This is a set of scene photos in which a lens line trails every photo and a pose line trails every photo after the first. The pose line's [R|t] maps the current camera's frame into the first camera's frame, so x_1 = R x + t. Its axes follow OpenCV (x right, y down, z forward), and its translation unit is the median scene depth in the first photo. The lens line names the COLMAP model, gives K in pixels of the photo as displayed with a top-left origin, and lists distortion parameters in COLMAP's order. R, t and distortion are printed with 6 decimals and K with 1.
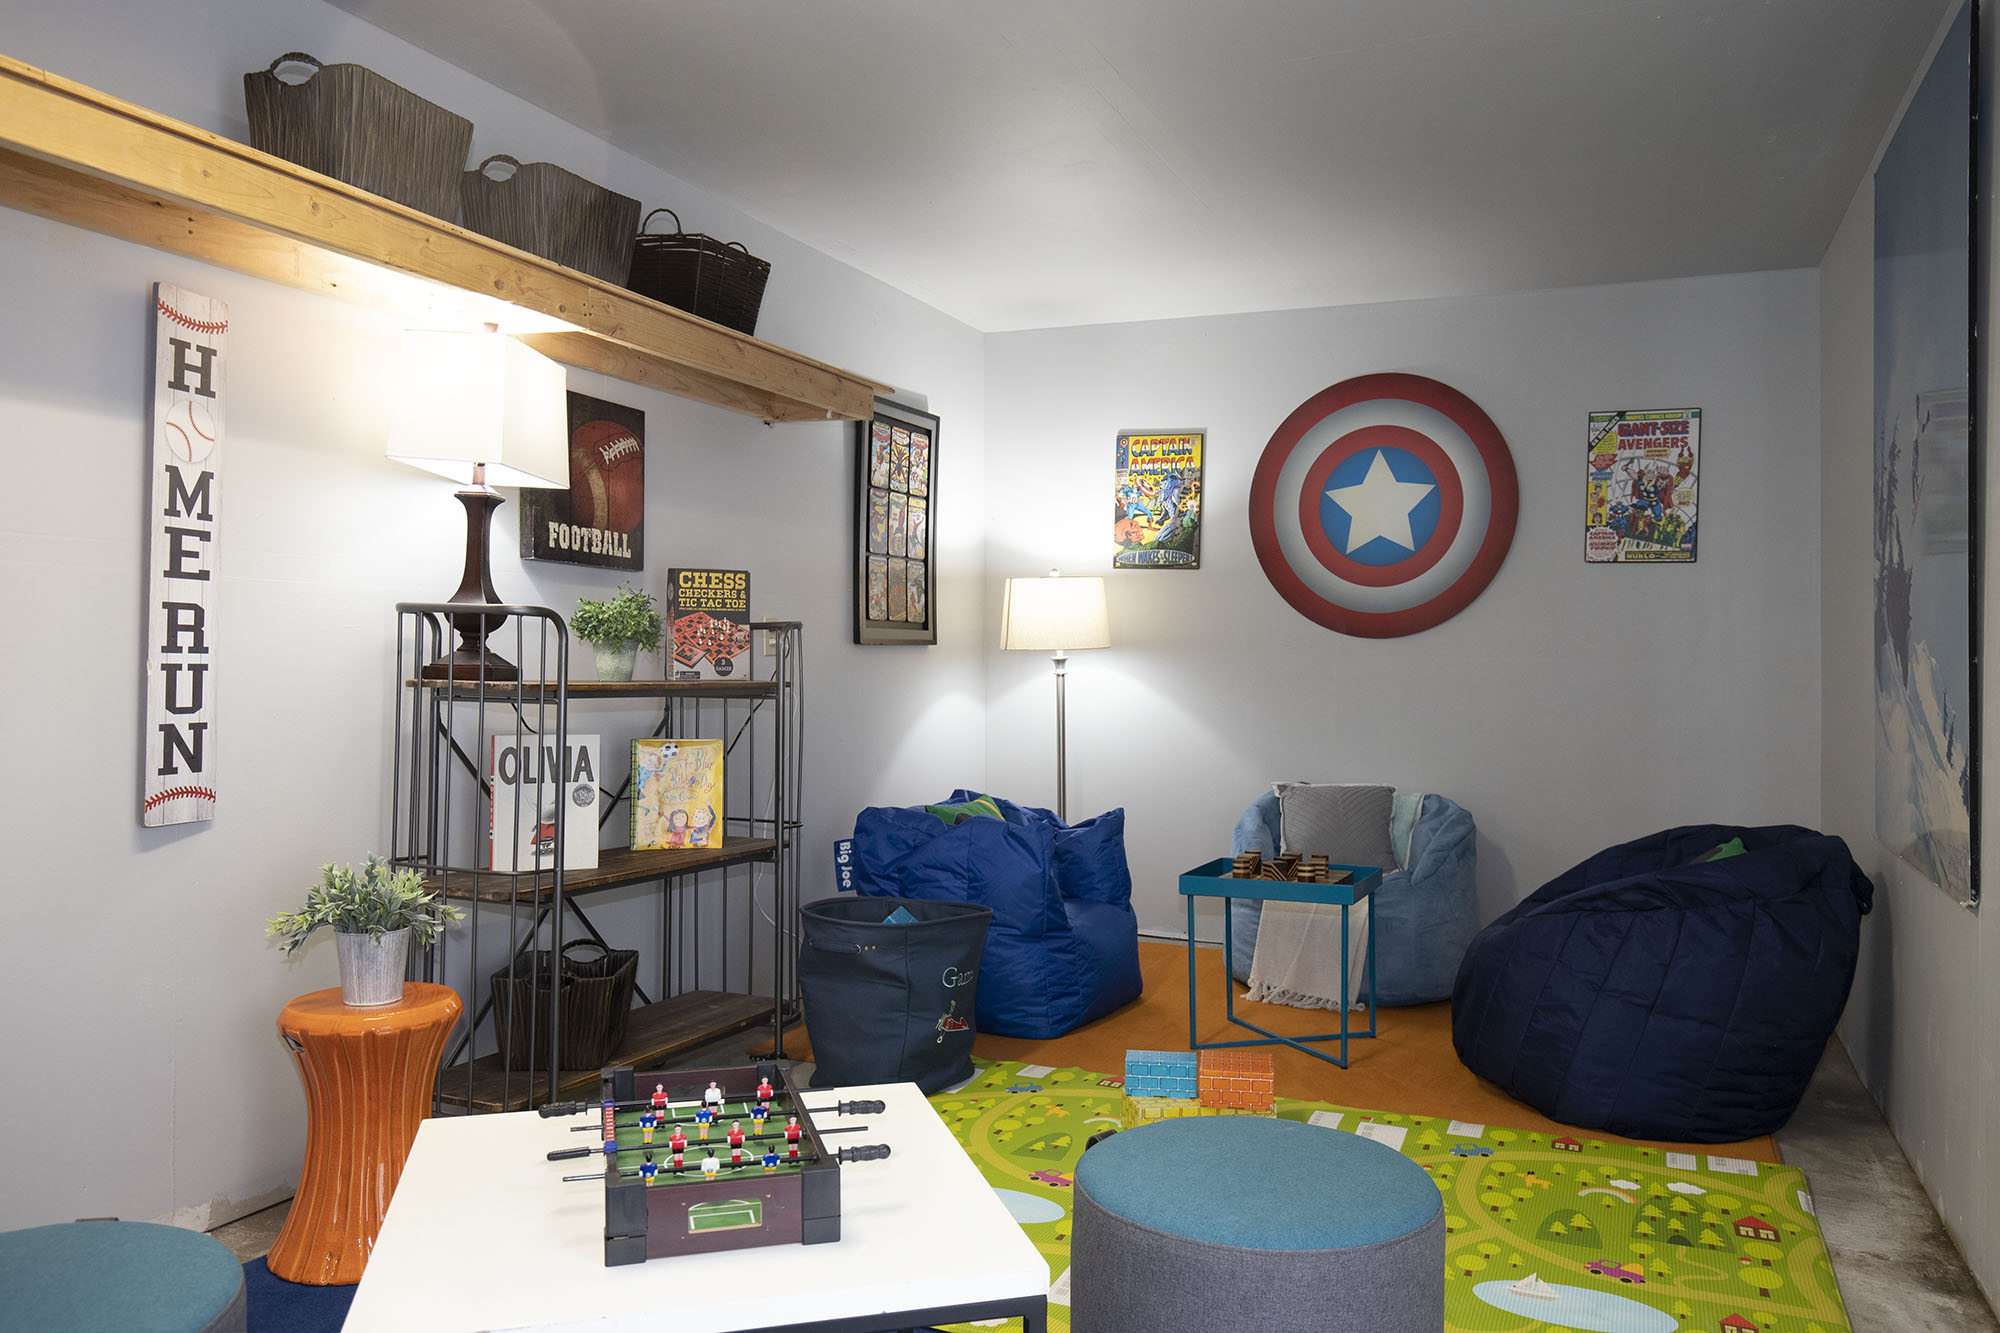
lens RADIAL K [[1505.4, 0, 998.7], [0, 1505.4, 661.2], [0, 0, 1]] dist [-0.002124, -0.000722]
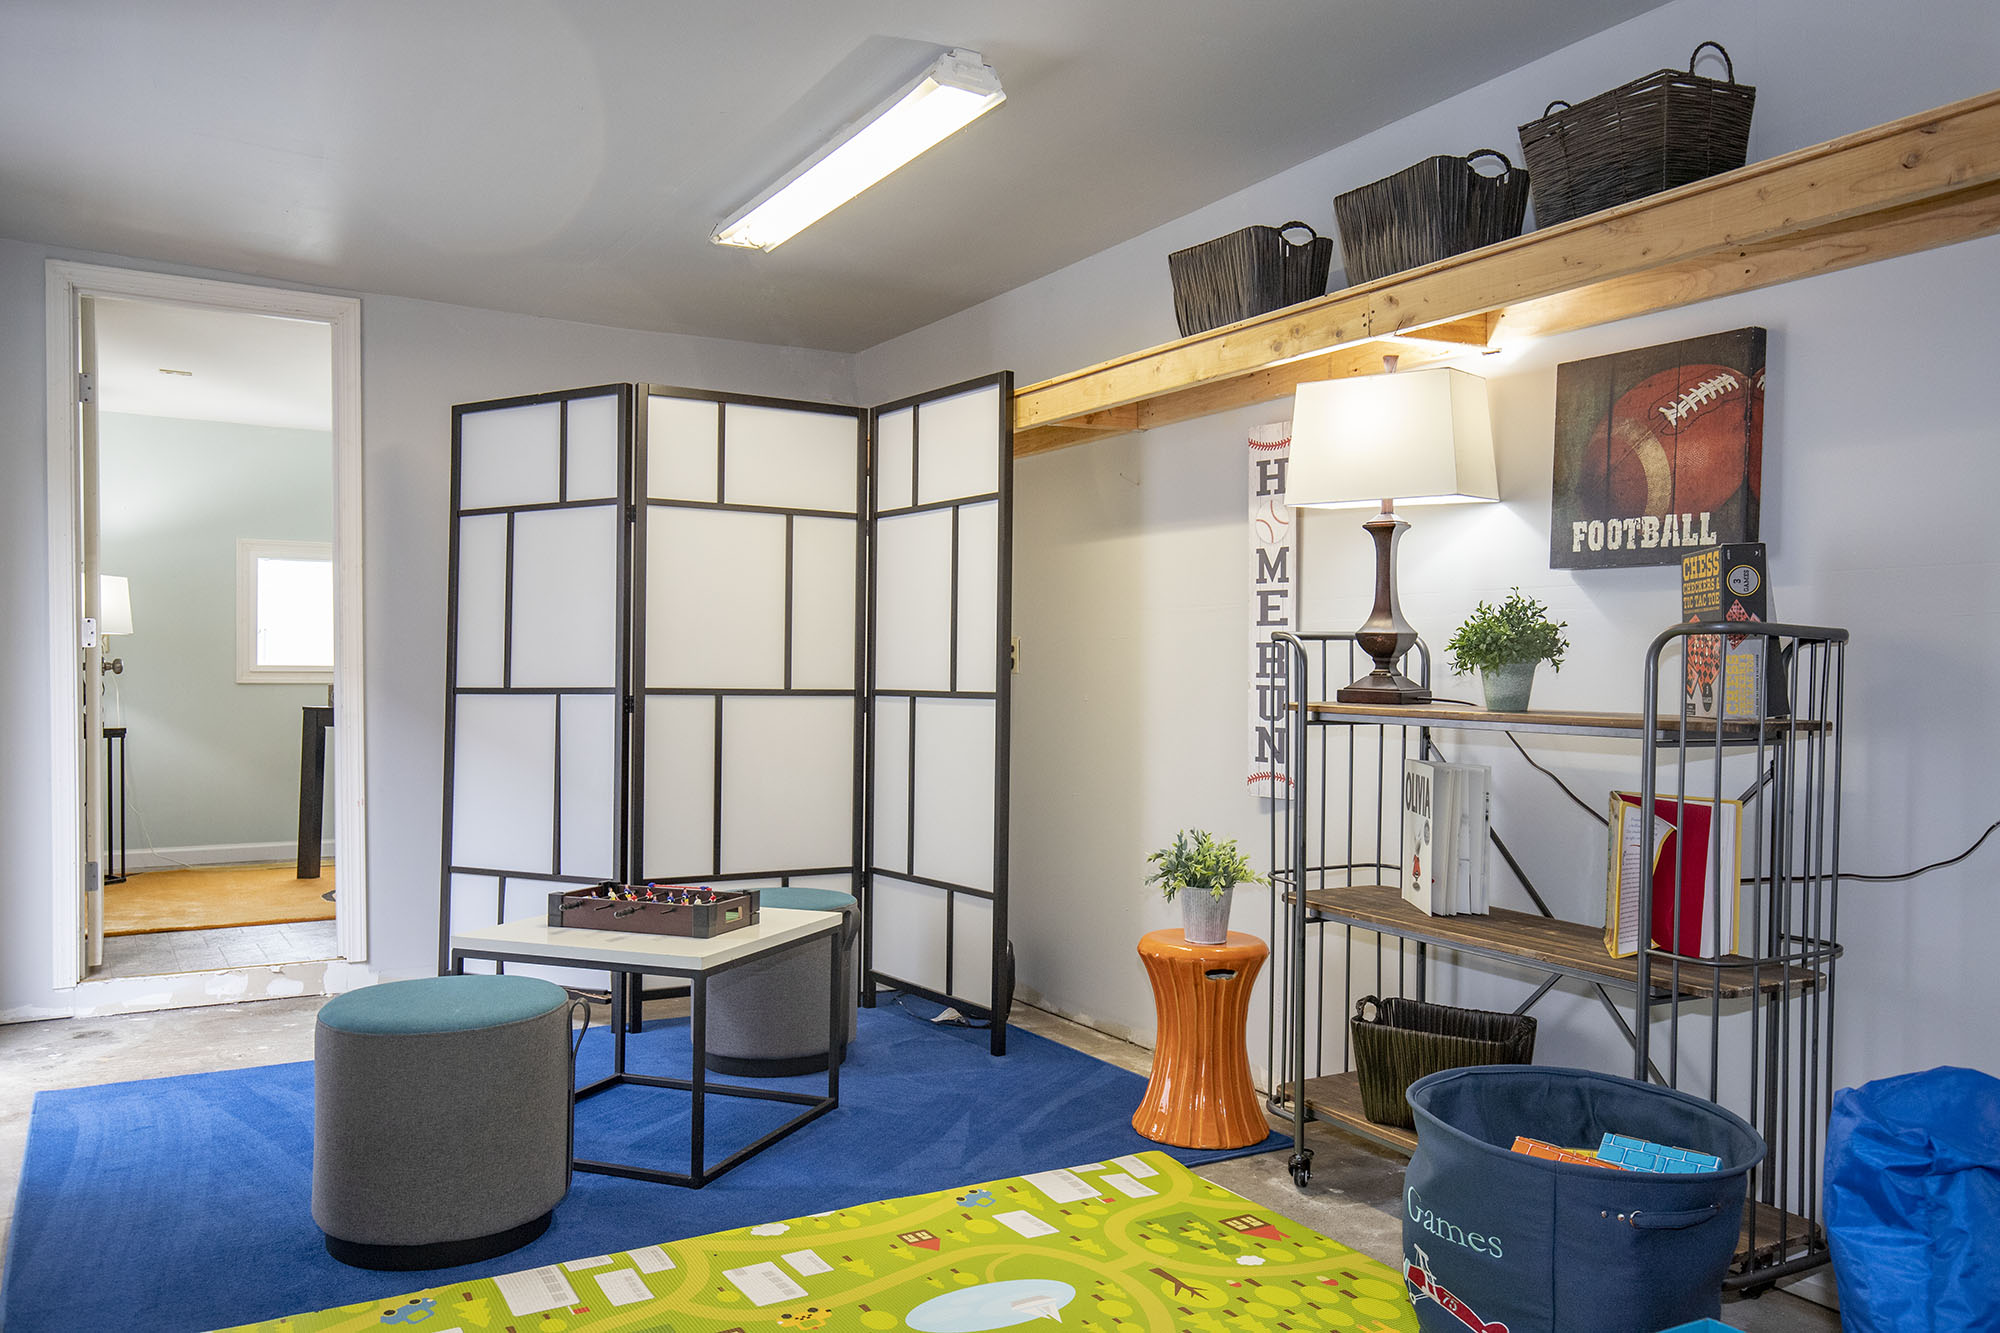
lens RADIAL K [[1505.4, 0, 998.4], [0, 1505.4, 673.2], [0, 0, 1]] dist [-0.002124, -0.000722]
pose [[-0.595195, -0.018589, -0.803366, 0.745351], [-0.019196, 0.999776, -0.008912, 0.007826], [0.803352, 0.010117, -0.595419, 1.617916]]
